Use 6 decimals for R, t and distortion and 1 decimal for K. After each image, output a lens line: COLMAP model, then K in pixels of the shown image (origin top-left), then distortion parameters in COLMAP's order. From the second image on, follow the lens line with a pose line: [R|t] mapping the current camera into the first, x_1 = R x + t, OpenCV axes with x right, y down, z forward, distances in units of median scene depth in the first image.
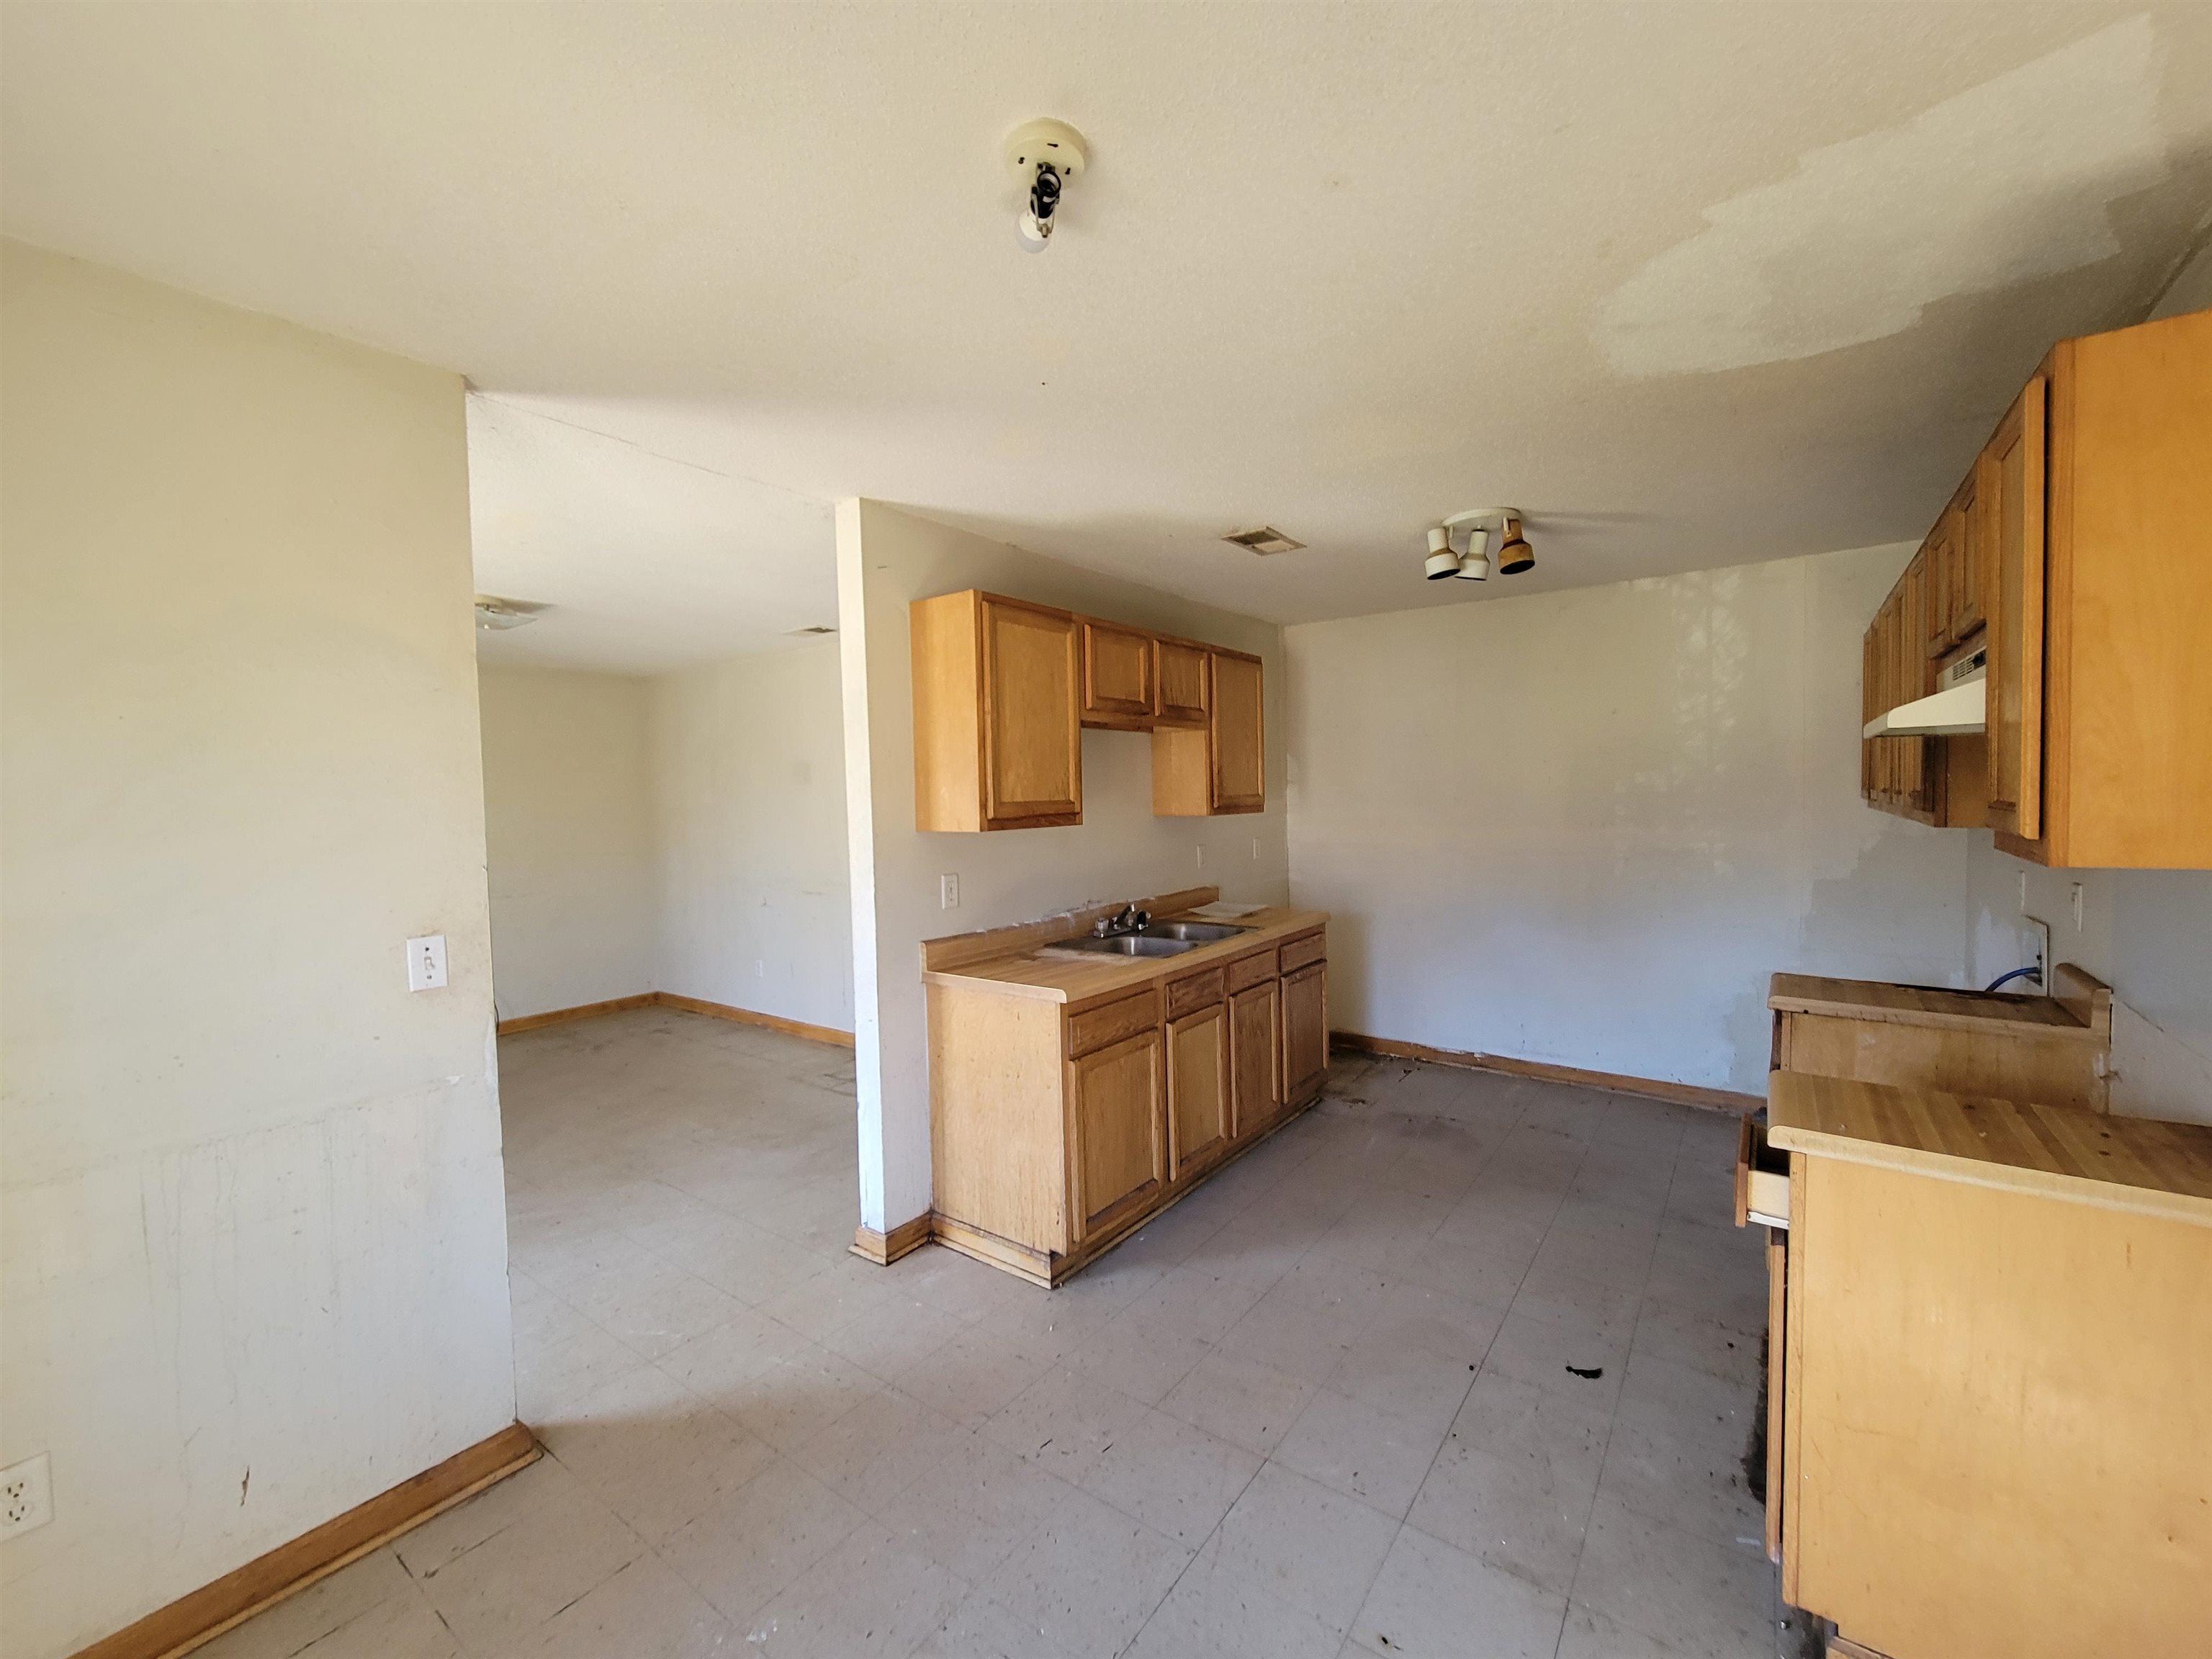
lens RADIAL K [[903.1, 0, 1108.9], [0, 903.1, 829.2], [0, 0, 1]] dist [0.000108, -0.000356]
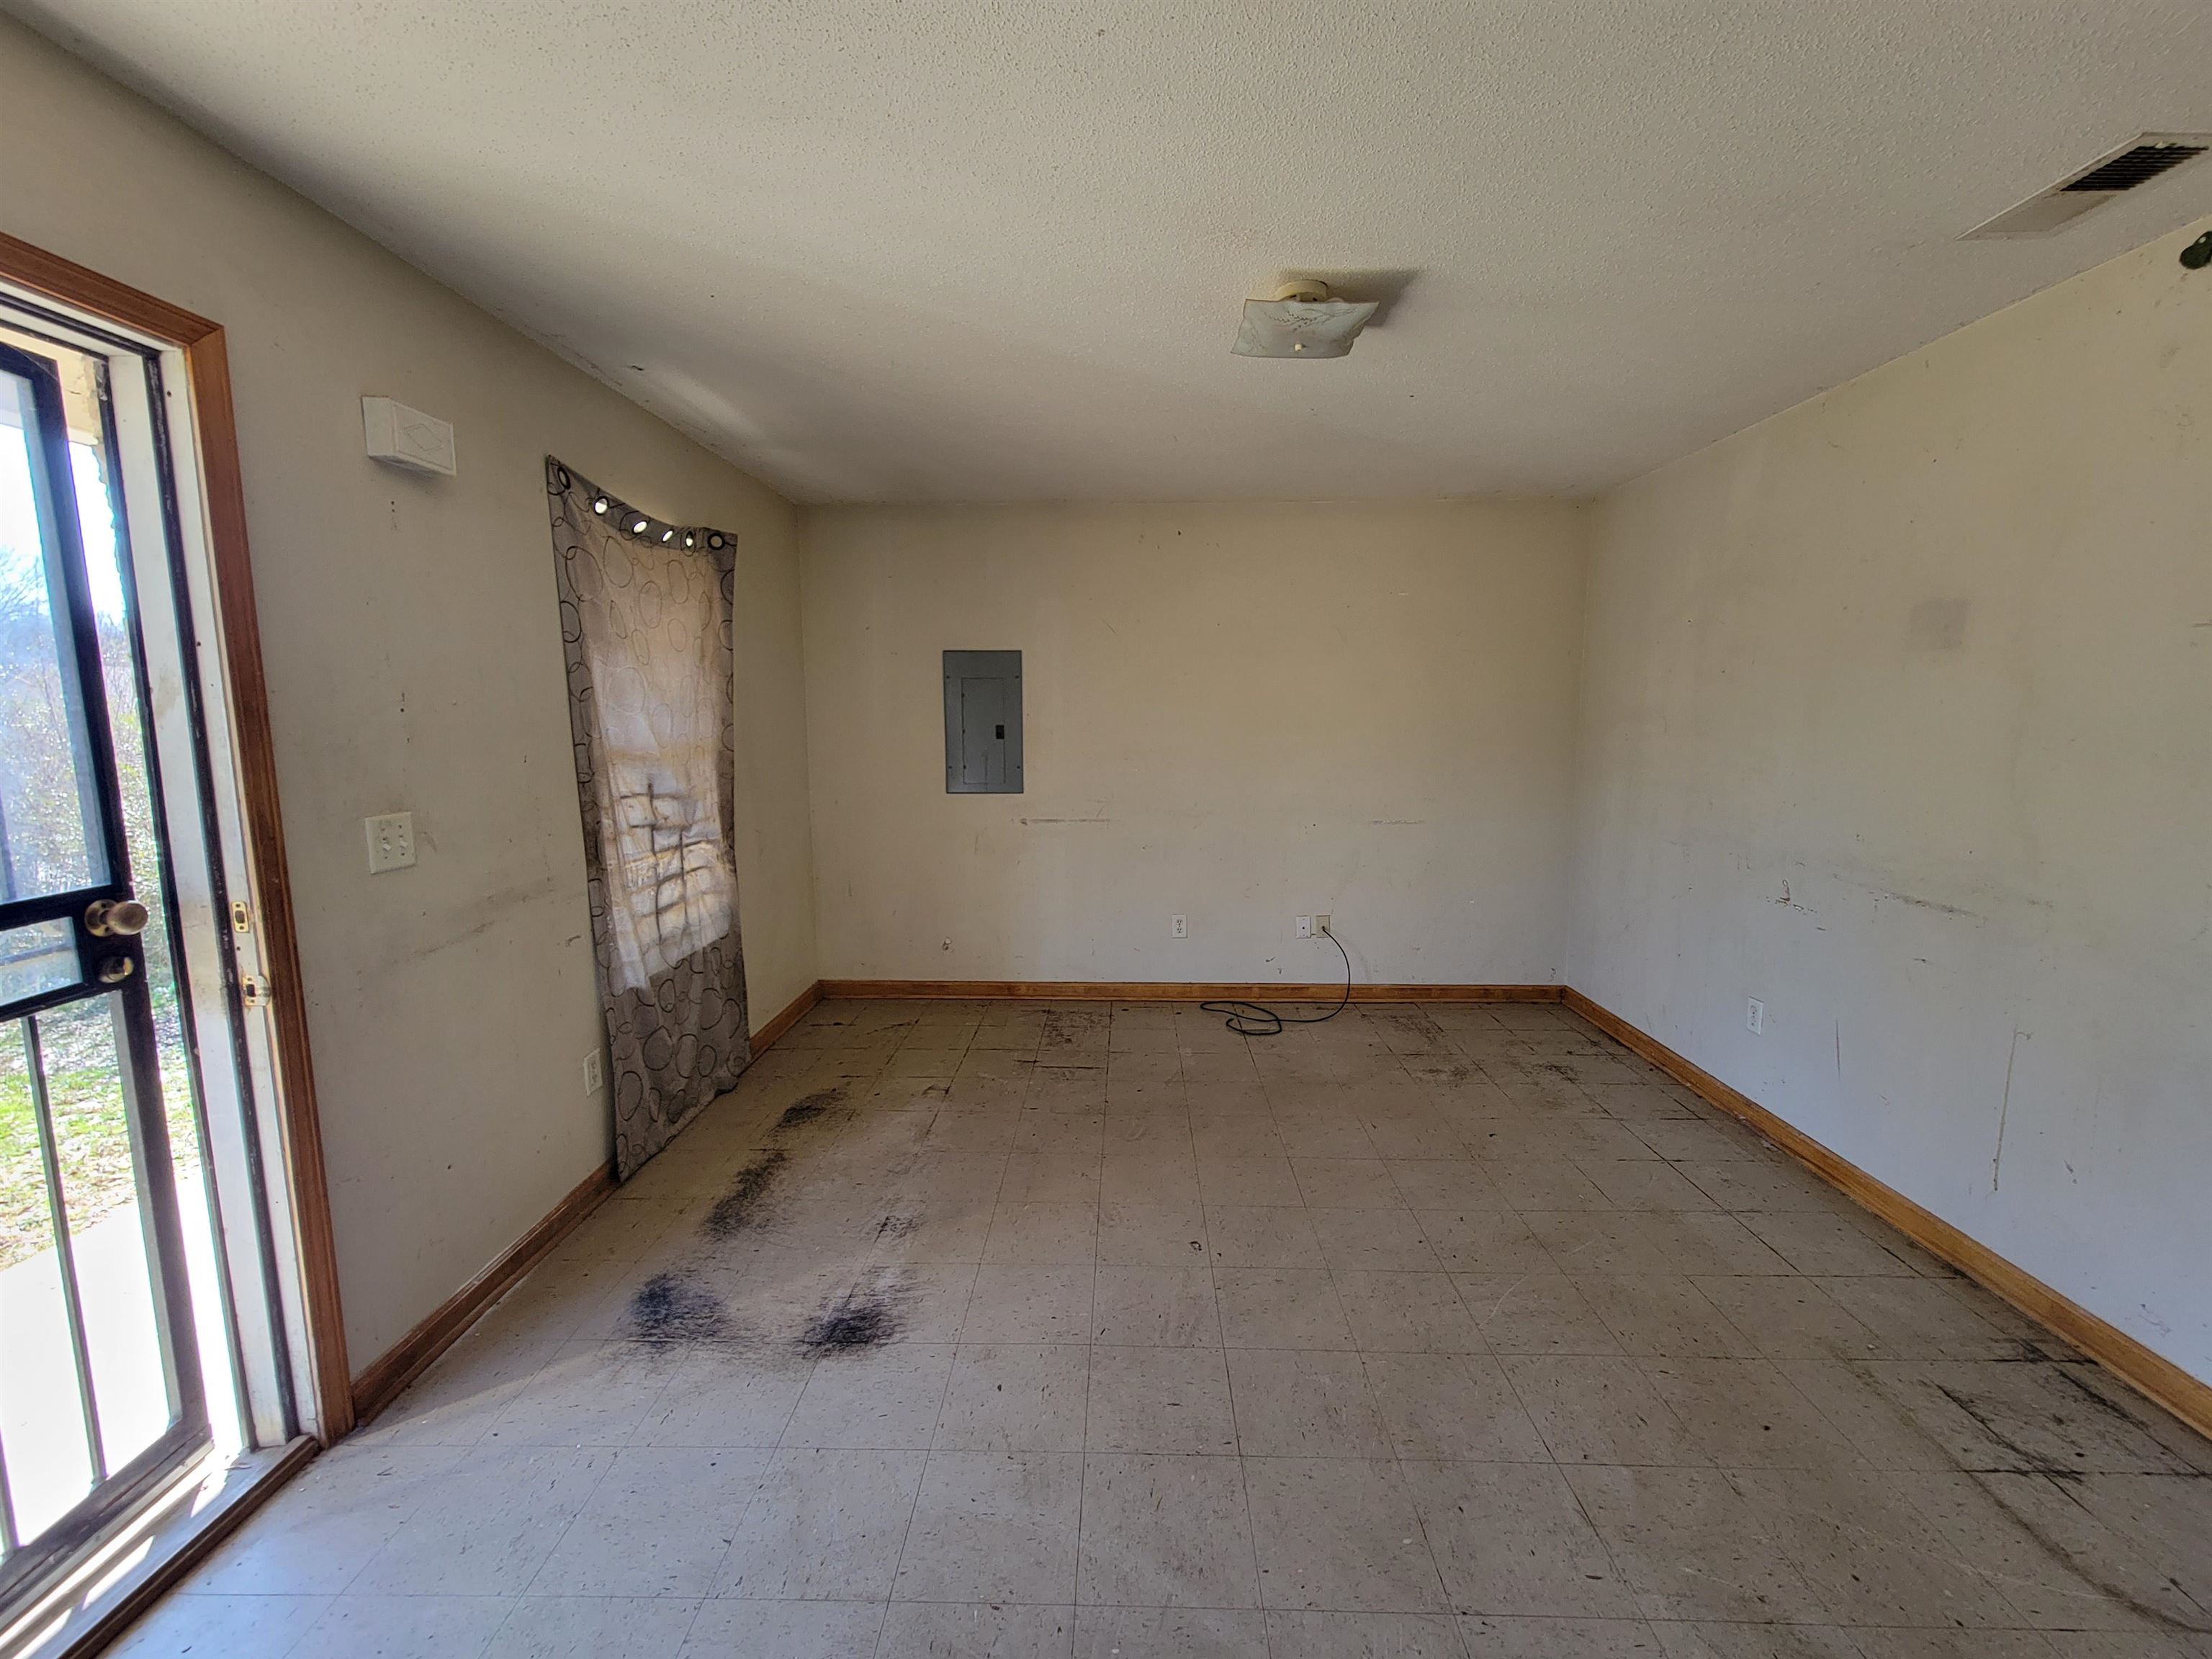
lens RADIAL K [[903.1, 0, 1108.9], [0, 903.1, 829.2], [0, 0, 1]] dist [0.000108, -0.000356]
pose [[0.571636, 0.126639, -0.810676, -0.596914], [-0.044161, 0.991334, 0.123720, -0.004930], [0.819318, -0.034922, 0.572275, 1.241586]]
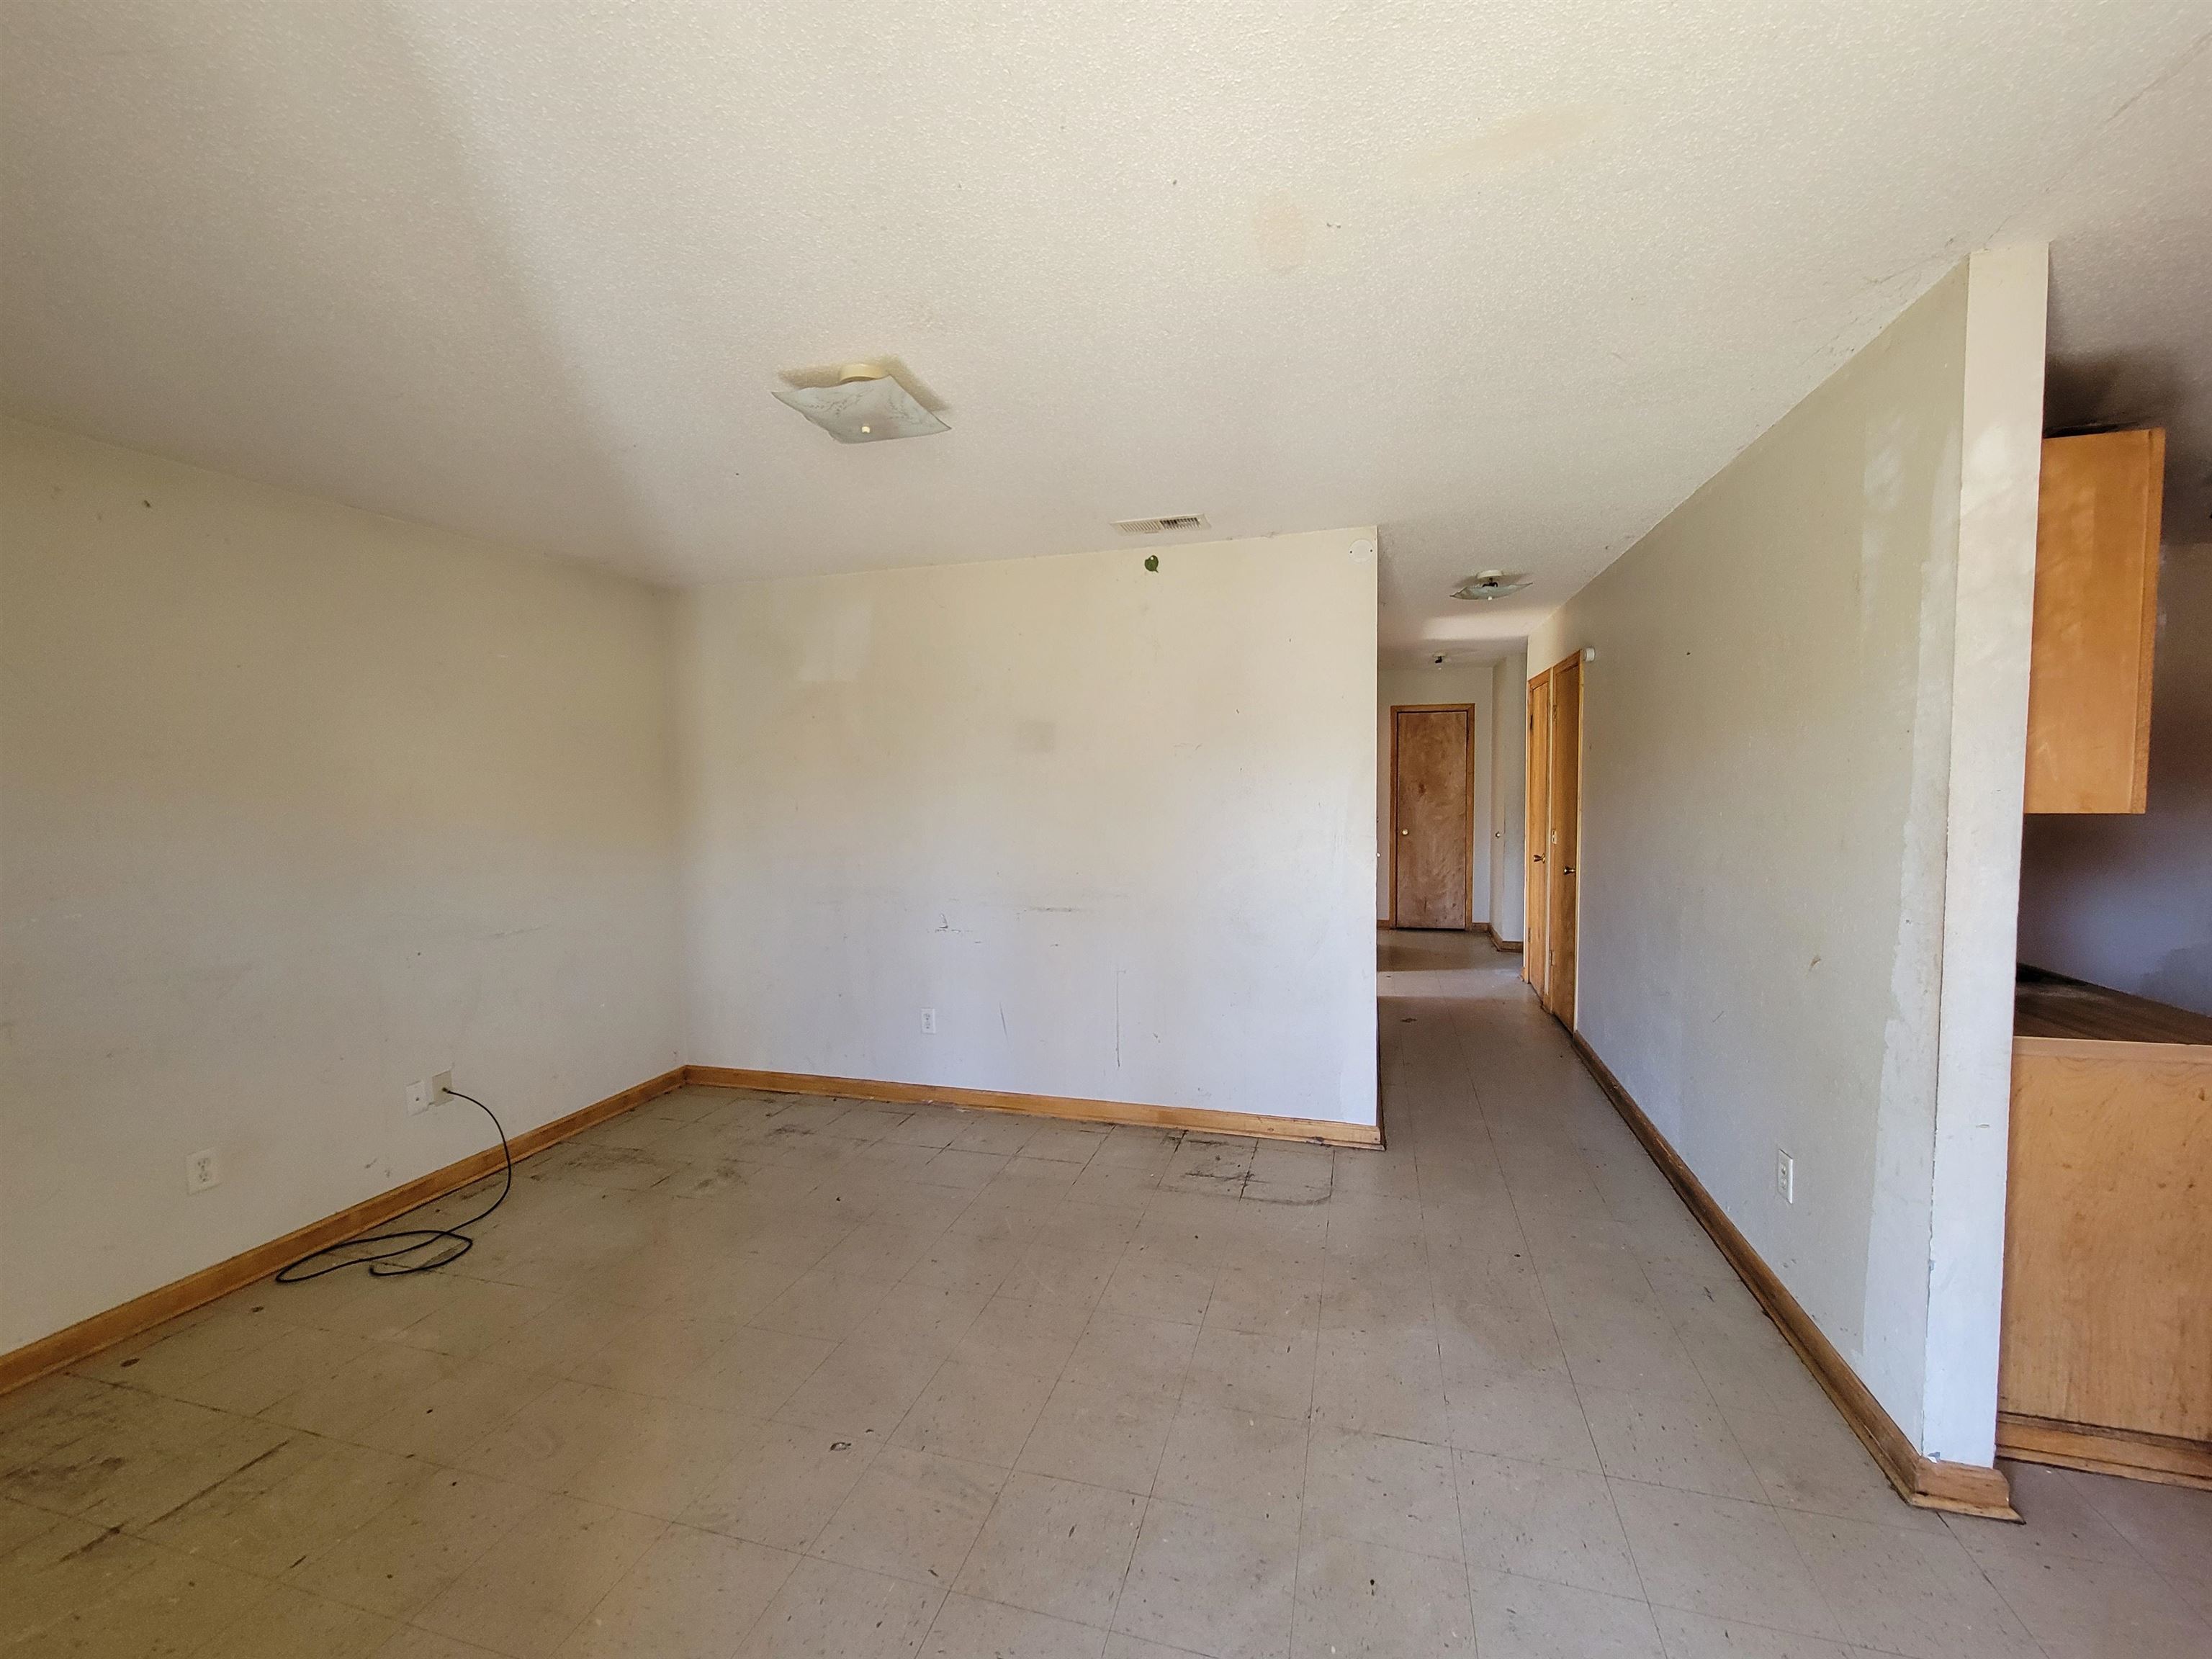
lens RADIAL K [[903.1, 0, 1108.9], [0, 903.1, 829.2], [0, 0, 1]] dist [0.000108, -0.000356]
pose [[0.937875, -0.011136, 0.346796, -1.546626], [0.007716, 0.999907, 0.011241, 0.004639], [-0.346889, -0.007867, 0.937873, 0.966556]]
